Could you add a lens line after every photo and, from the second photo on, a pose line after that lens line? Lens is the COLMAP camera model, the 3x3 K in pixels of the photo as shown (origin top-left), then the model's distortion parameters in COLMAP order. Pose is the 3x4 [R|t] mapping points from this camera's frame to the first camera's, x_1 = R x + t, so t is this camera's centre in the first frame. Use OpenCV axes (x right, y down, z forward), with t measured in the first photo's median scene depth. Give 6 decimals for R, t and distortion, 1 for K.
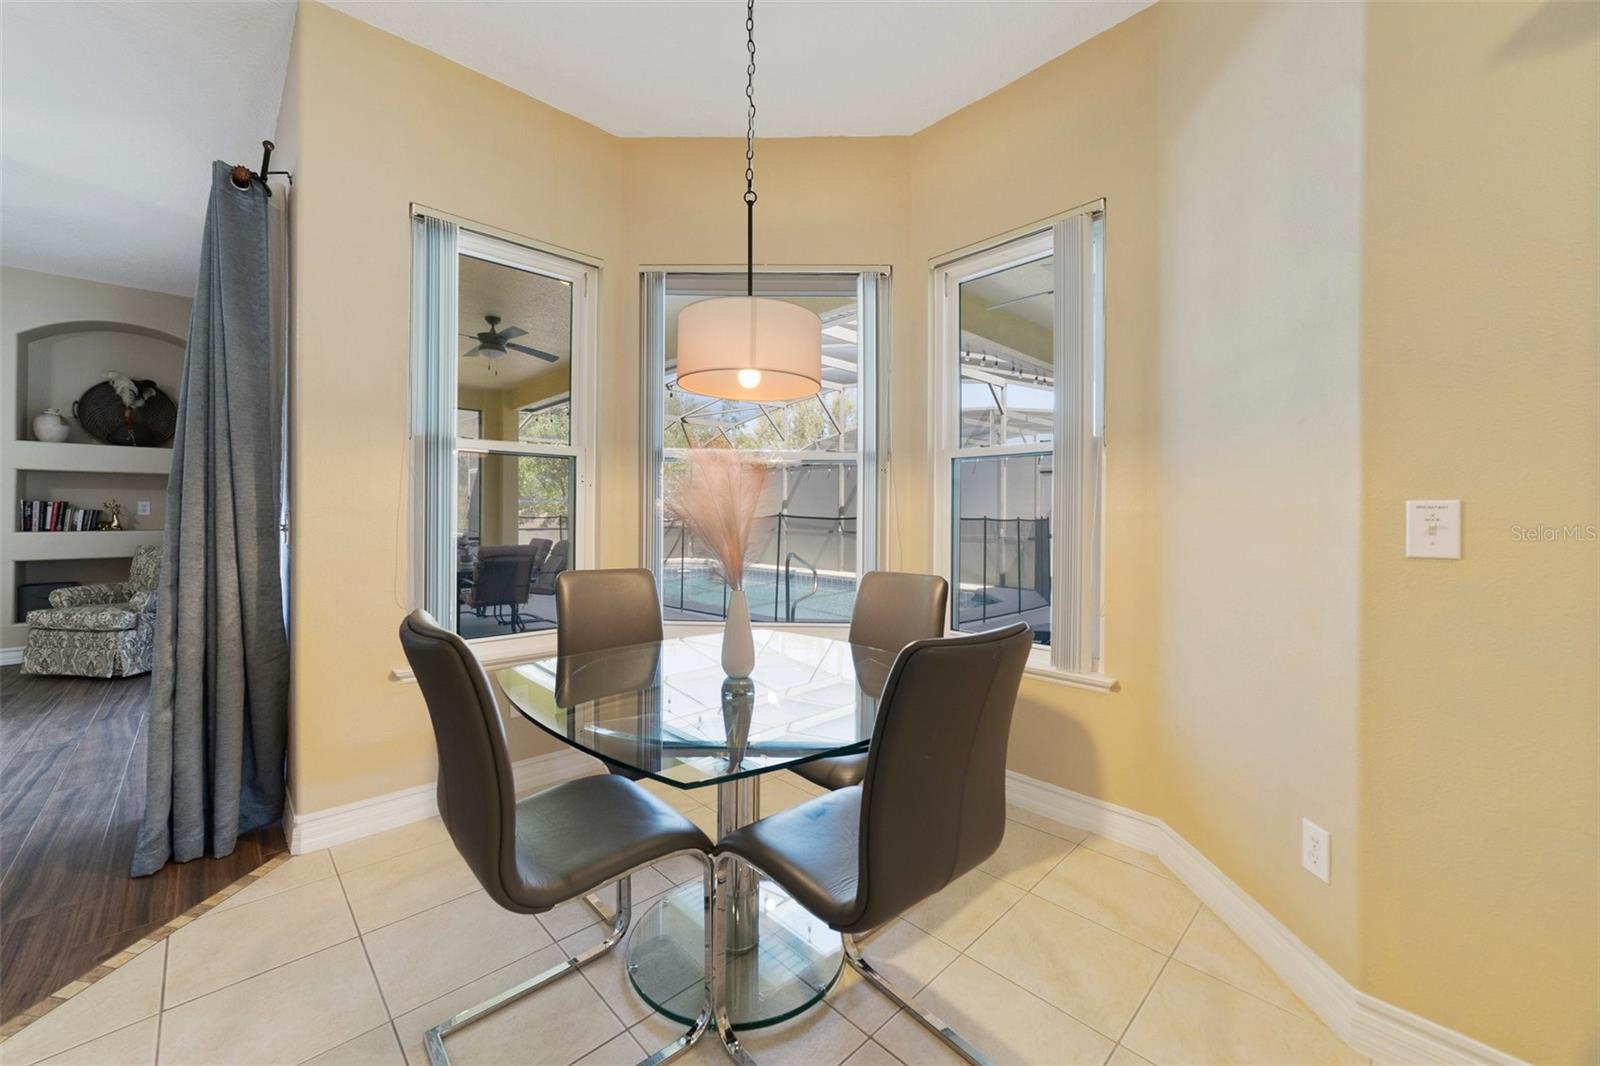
lens RADIAL K [[622.9, 0, 794.6], [0, 622.9, 517.5], [0, 0, 1]] dist [-0.000428, 0.000402]
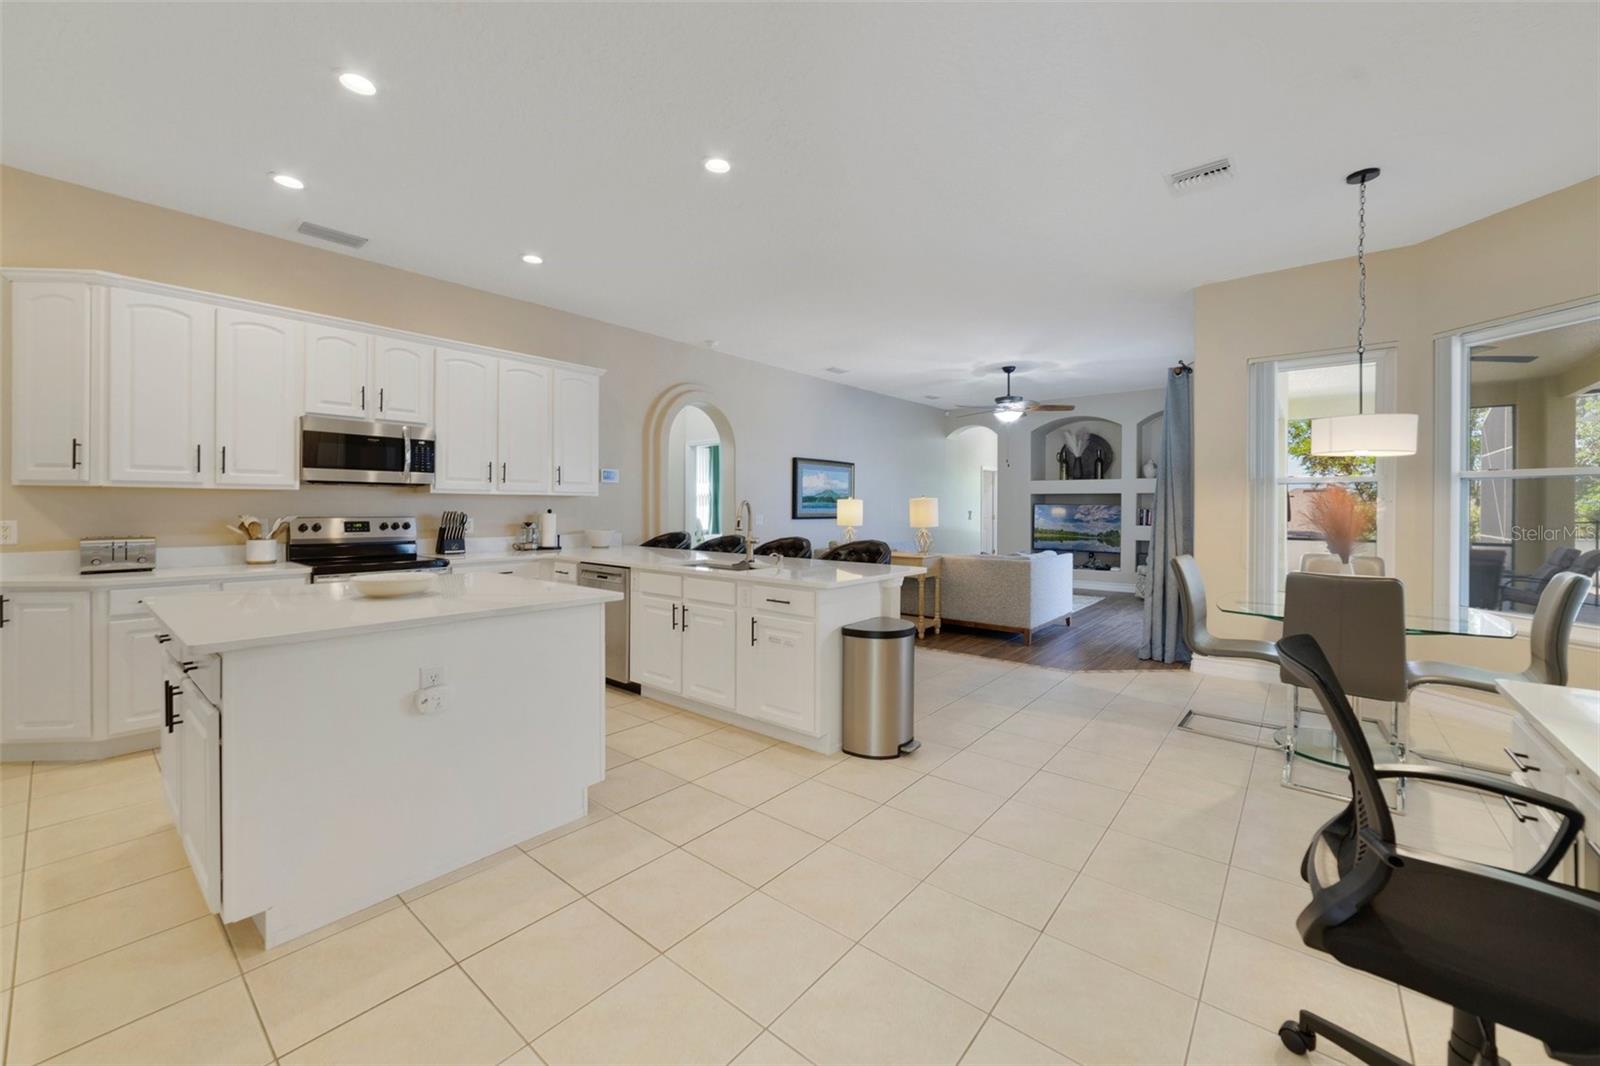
lens RADIAL K [[610.3, 0, 795.2], [0, 610.3, 506.7], [0, 0, 1]] dist [-0.000515, 0.000129]
pose [[0.122989, -0.006646, -0.992386, 0.506048], [-0.011947, 0.999895, -0.008176, -0.007424], [0.992336, 0.012861, 0.122897, -0.291143]]
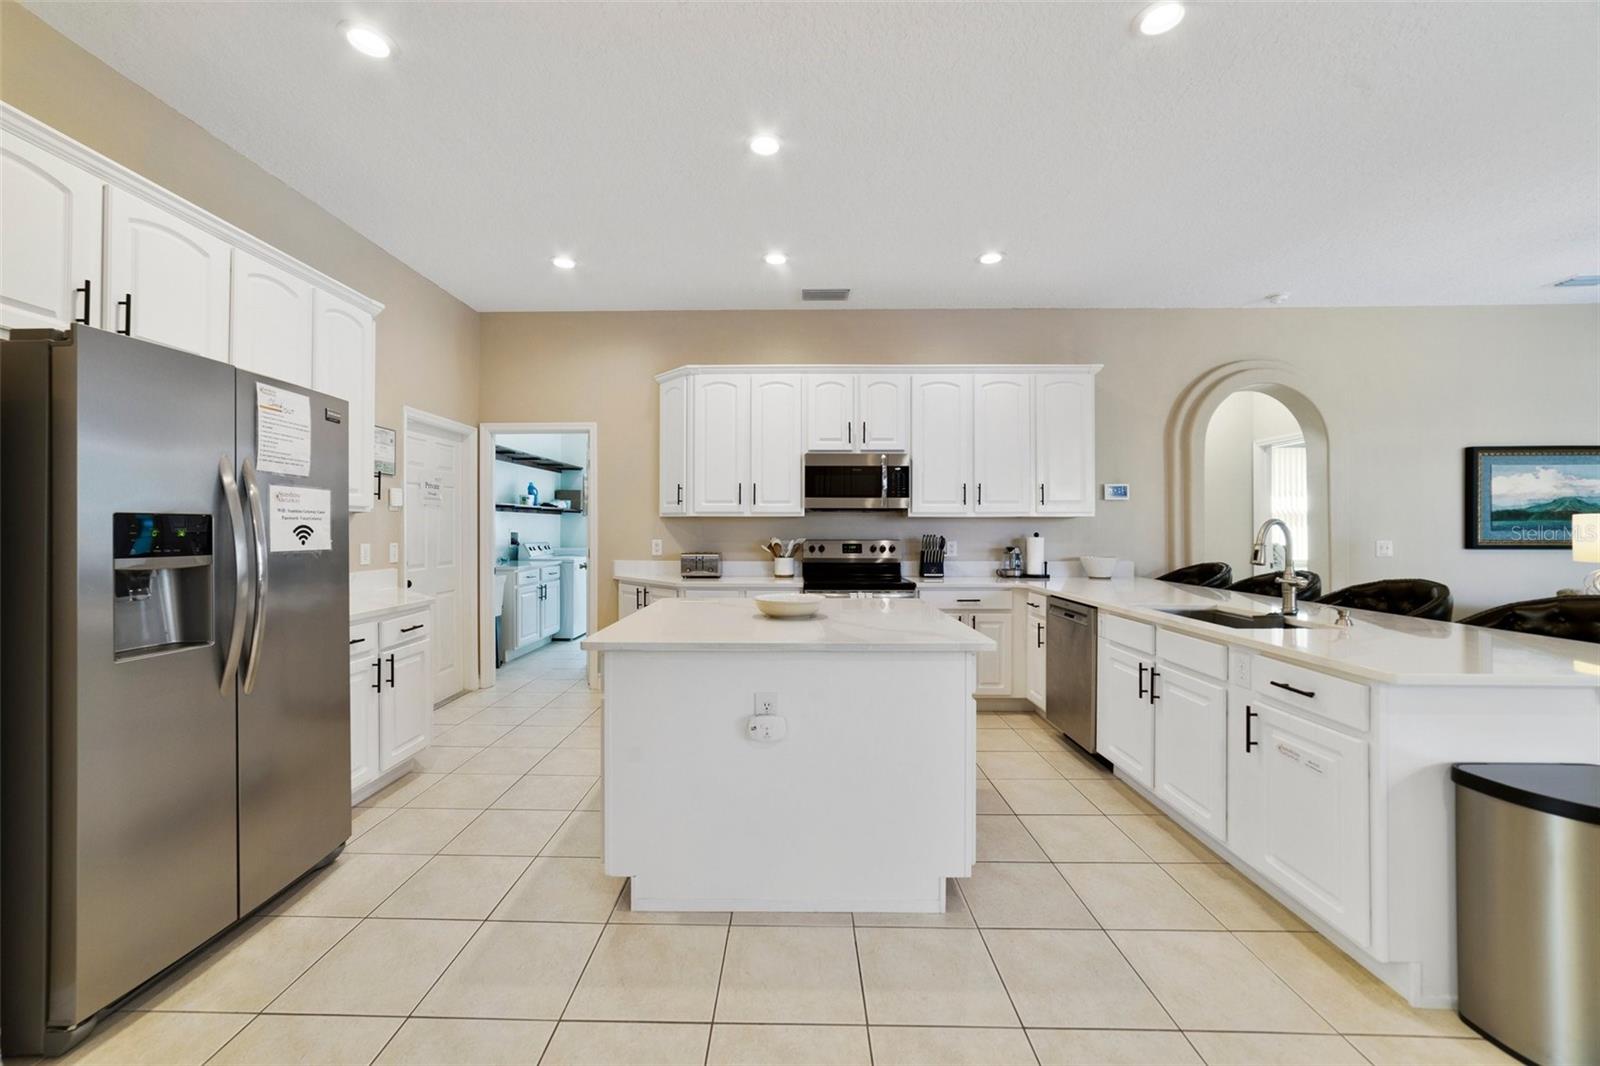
lens RADIAL K [[622.0, 0, 801.6], [0, 622.0, 526.5], [0, 0, 1]] dist [-0.020890, 0.012655]
pose [[-0.687566, -0.009387, -0.726061, 0.361560], [-0.010128, 0.999943, -0.003337, -0.008925], [0.726051, 0.005060, -0.687622, -0.193155]]
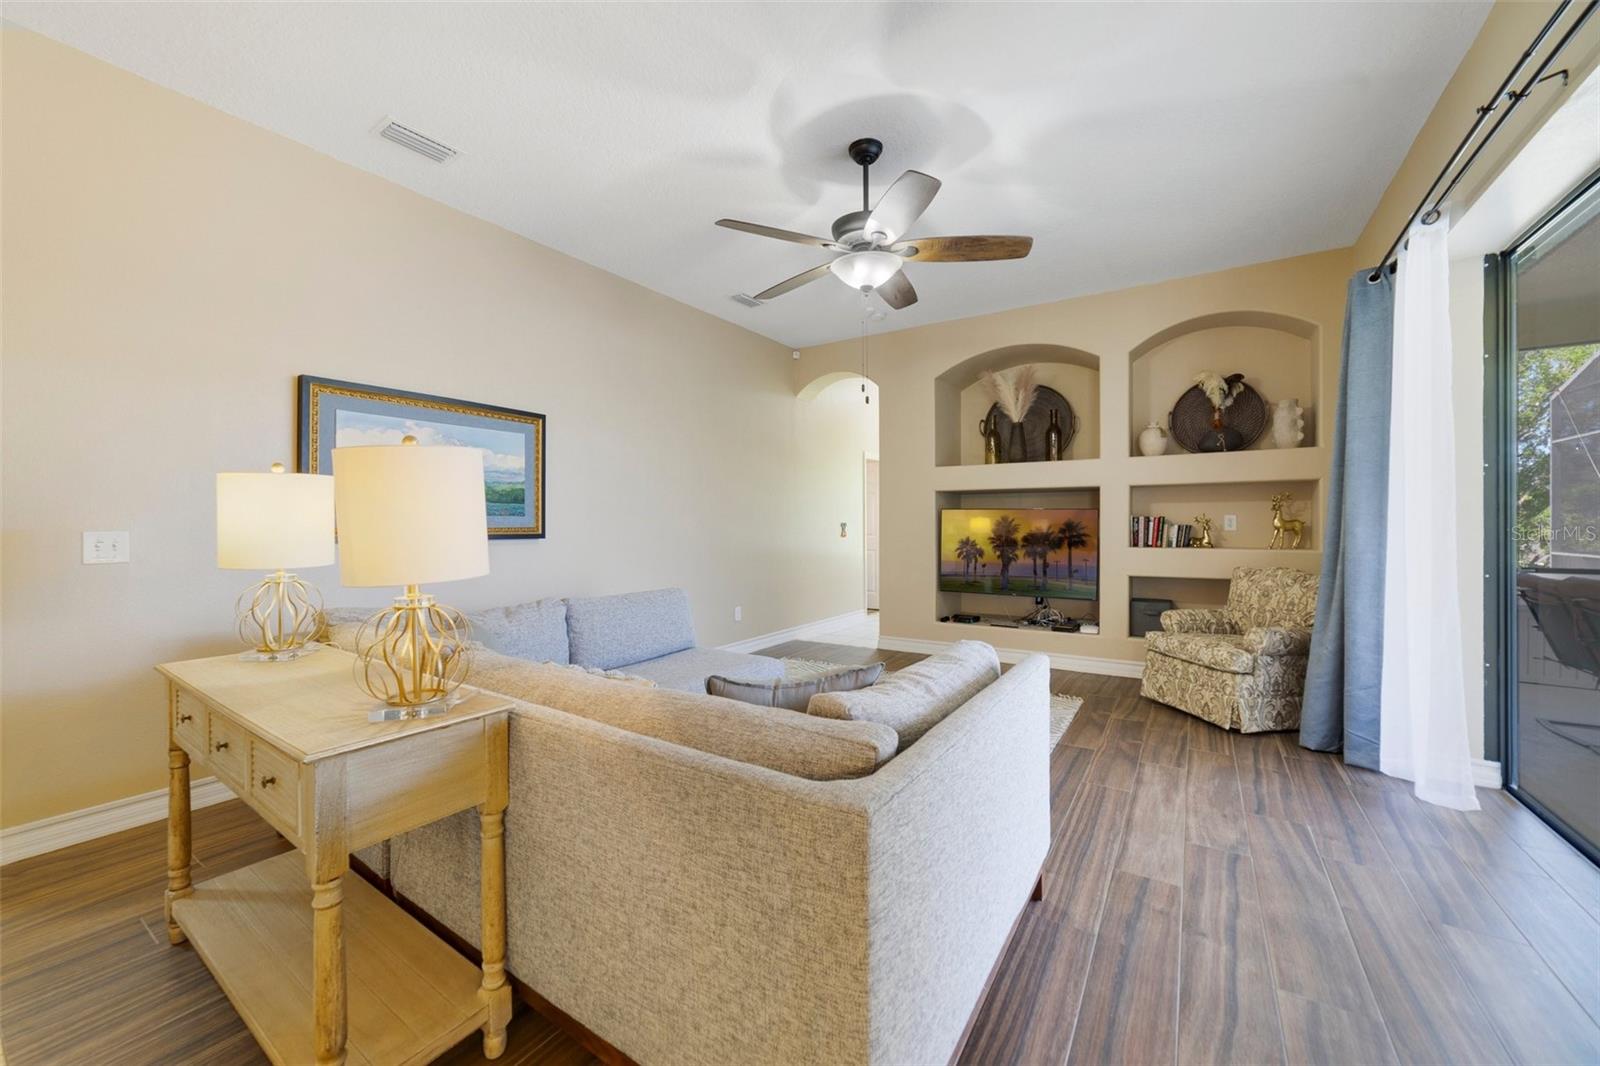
lens RADIAL K [[622.9, 0, 794.6], [0, 622.9, 517.5], [0, 0, 1]] dist [-0.000428, 0.000402]
pose [[0.246144, -0.020219, -0.969022, -0.387150], [-0.003607, 0.999756, -0.021777, -0.001383], [0.969227, 0.008855, 0.246011, 0.214586]]
